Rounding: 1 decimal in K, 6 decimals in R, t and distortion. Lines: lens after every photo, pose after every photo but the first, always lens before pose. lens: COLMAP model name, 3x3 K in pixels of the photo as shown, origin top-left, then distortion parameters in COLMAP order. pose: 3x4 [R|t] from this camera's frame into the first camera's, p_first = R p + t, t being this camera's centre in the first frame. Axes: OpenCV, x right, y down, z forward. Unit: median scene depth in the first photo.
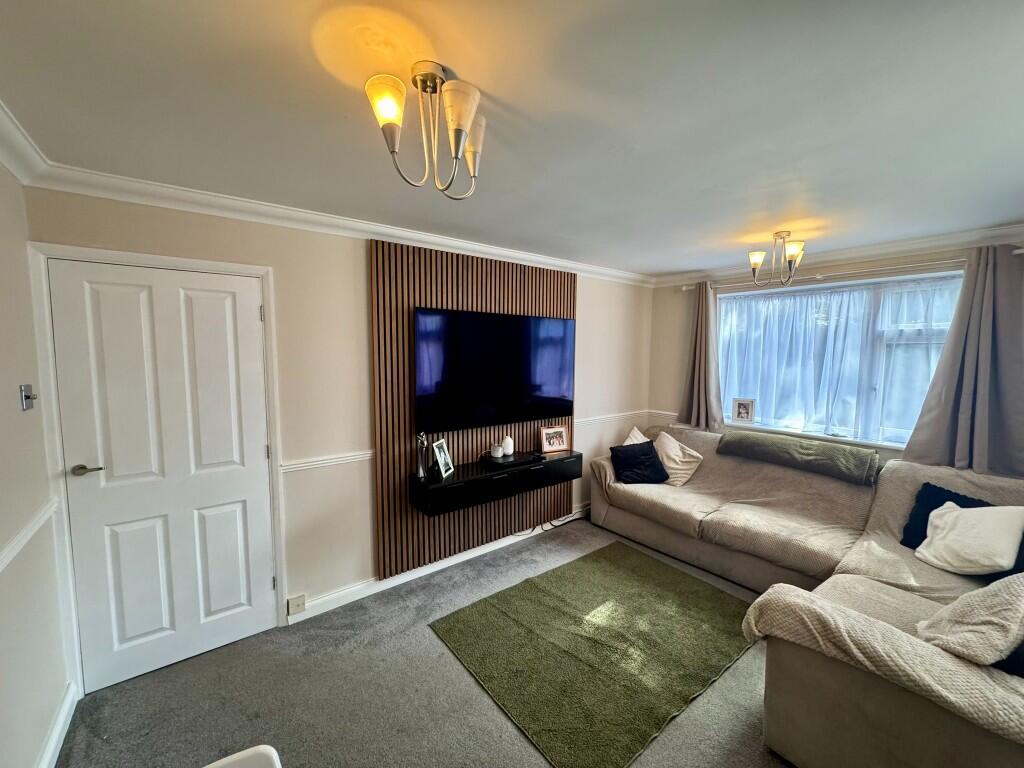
lens RADIAL K [[410.5, 0, 510.7], [0, 410.5, 385.5], [0, 0, 1]] dist [0.000646, 0.000945]
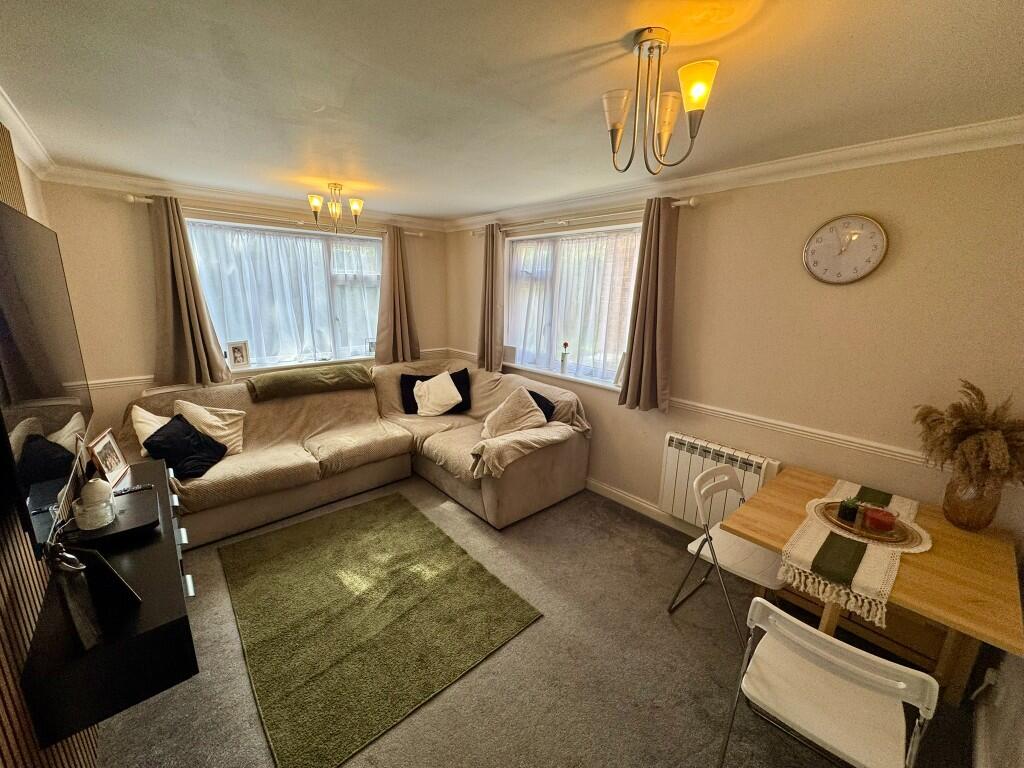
lens RADIAL K [[410.5, 0, 509.5], [0, 410.5, 387.5], [0, 0, 1]] dist [0.000646, 0.000945]
pose [[-0.067649, -0.243529, 0.967531, -0.512158], [0.063483, 0.966737, 0.247768, -0.075648], [-0.995687, 0.078183, -0.049939, 0.554416]]
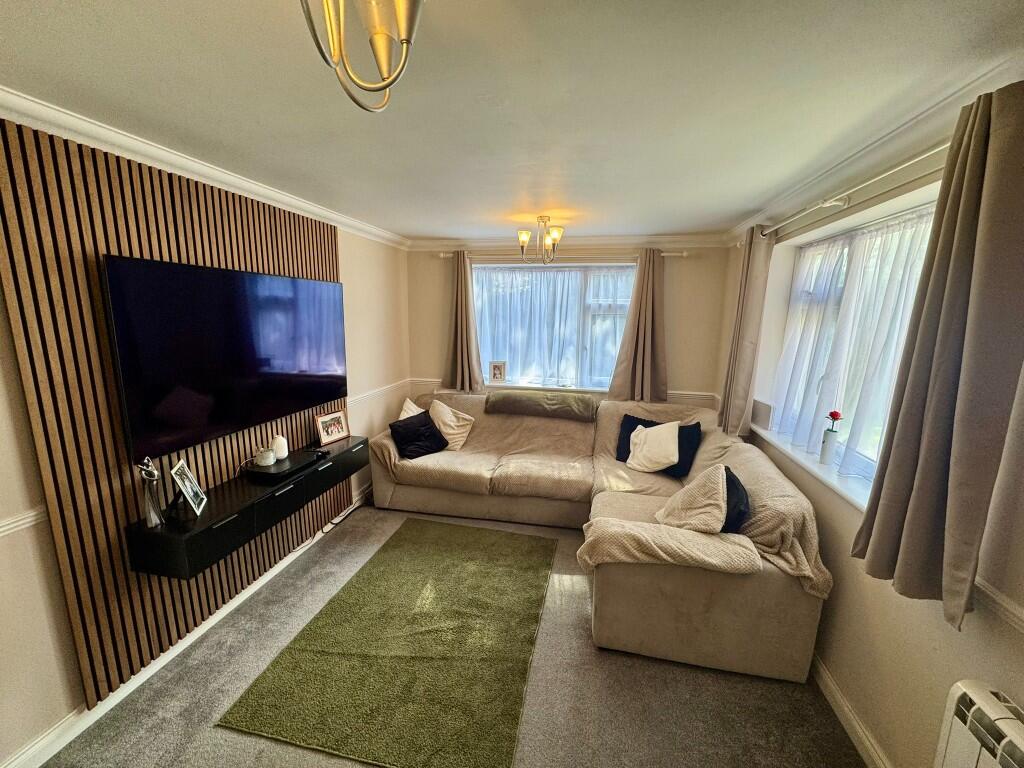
lens RADIAL K [[410.5, 0, 511.0], [0, 410.5, 385.5], [0, 0, 1]] dist [0.000646, 0.000945]
pose [[0.764672, -0.111195, 0.634753, -0.159331], [0.046694, 0.991972, 0.117521, -0.041388], [-0.642725, -0.060226, 0.763726, 0.144080]]
